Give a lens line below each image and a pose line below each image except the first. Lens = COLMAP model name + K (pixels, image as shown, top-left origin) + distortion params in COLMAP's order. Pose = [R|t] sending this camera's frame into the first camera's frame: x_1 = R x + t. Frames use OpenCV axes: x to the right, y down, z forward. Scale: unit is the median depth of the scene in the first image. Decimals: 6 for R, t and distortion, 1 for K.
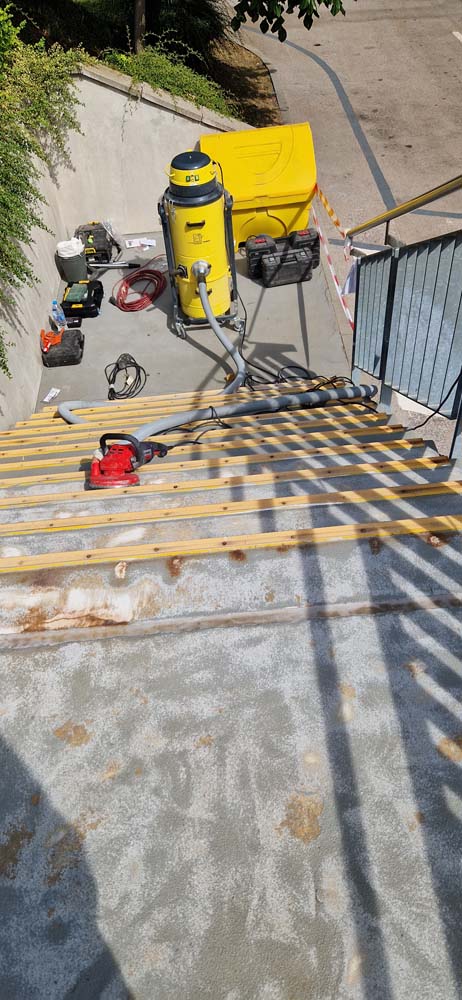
lens RADIAL K [[681.6, 0, 231.0], [0, 681.6, 500.0], [0, 0, 1]] dist [0.058215, -0.064294]
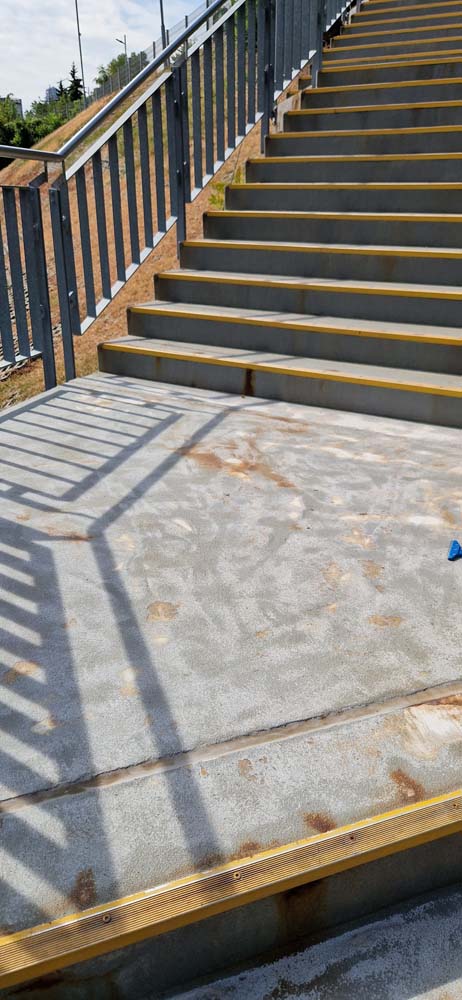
lens RADIAL K [[681.6, 0, 231.0], [0, 681.6, 500.0], [0, 0, 1]] dist [0.058215, -0.064294]
pose [[-0.958475, 0.176627, -0.223894, 0.186847], [-0.153046, 0.343879, 0.926458, -0.616961], [0.240630, 0.922253, -0.302567, 1.007718]]
